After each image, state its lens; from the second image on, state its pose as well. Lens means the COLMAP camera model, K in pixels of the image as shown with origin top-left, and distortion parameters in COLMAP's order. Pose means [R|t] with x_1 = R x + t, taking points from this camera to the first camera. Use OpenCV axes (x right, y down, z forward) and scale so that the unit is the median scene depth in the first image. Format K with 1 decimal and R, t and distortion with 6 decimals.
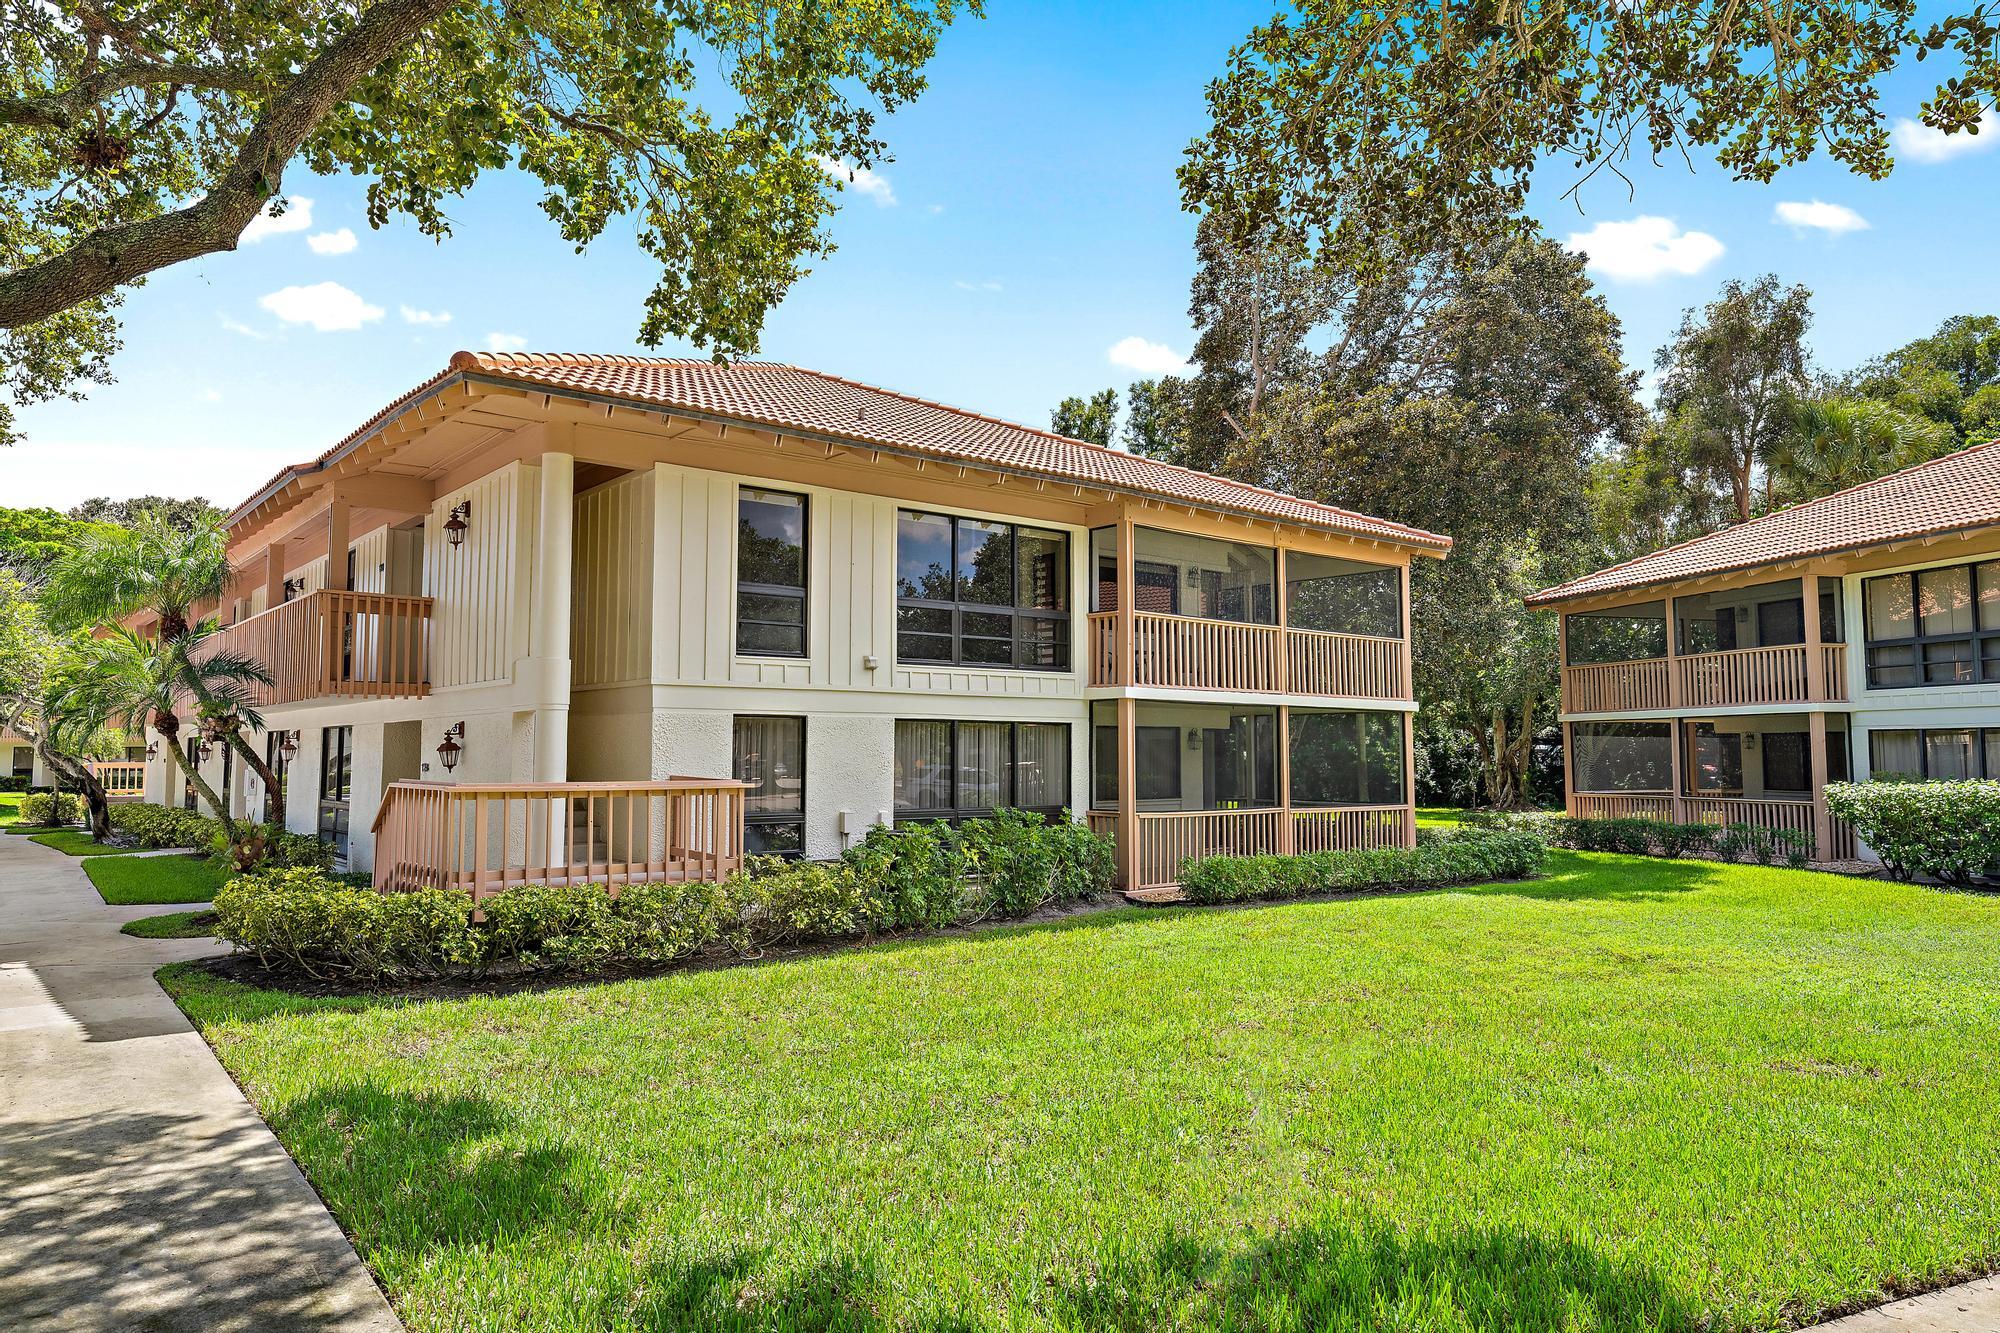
lens RADIAL K [[1302.1, 0, 998.4], [0, 1302.1, 663.2], [0, 0, 1]] dist [-0.008087, 0.008717]
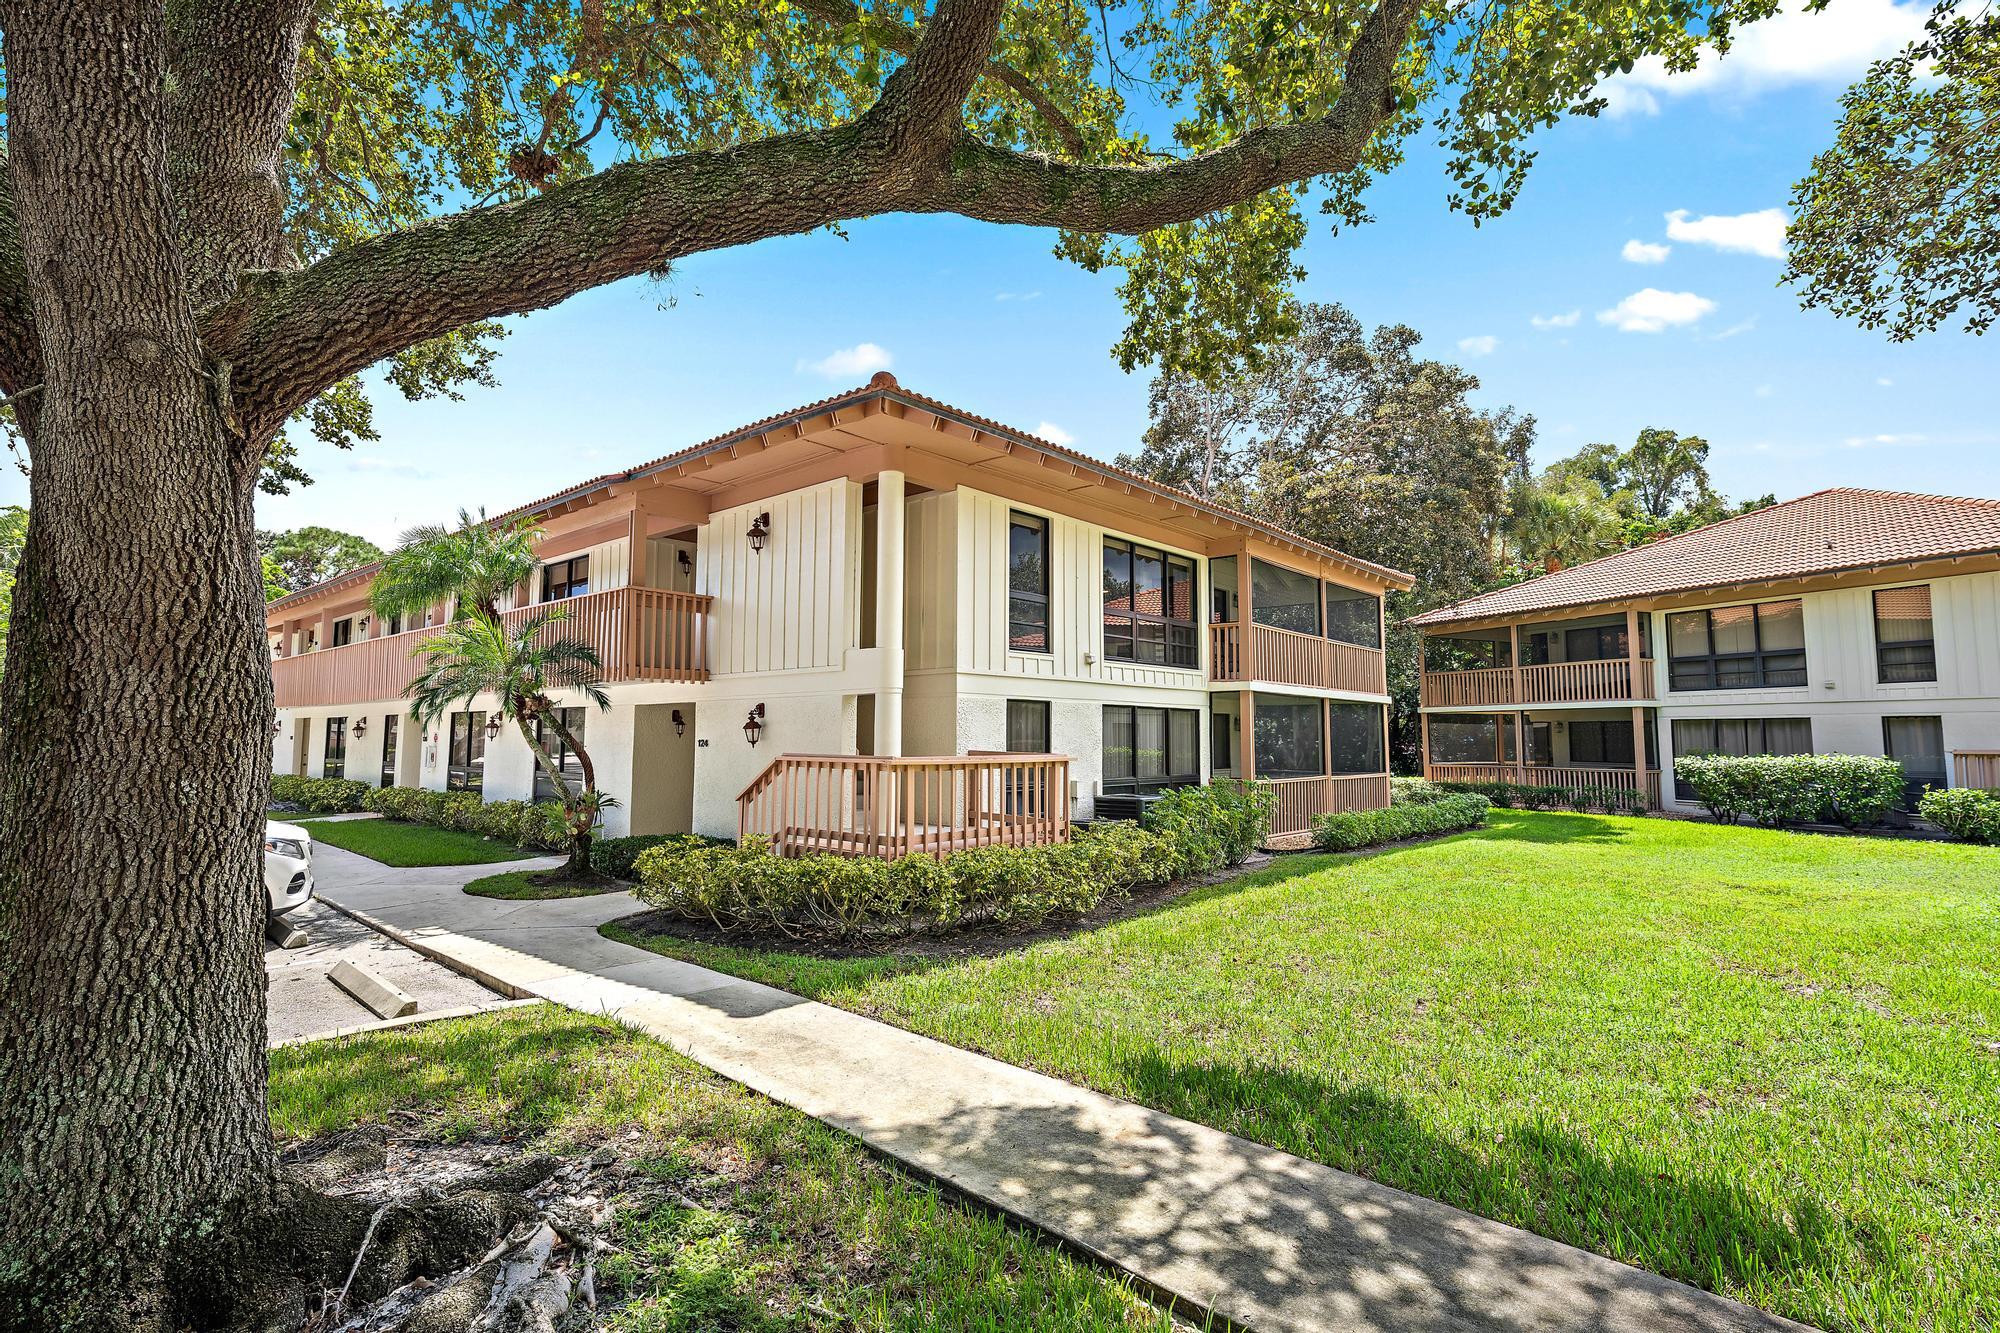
lens RADIAL K [[945.9, 0, 1003.4], [0, 945.9, 659.3], [0, 0, 1]] dist [-0.001653, -0.000787]
pose [[0.987107, 0.017173, 0.159138, -0.323026], [-0.015466, 0.999809, -0.011959, 0.012452], [-0.159313, 0.009344, 0.987184, 0.132573]]
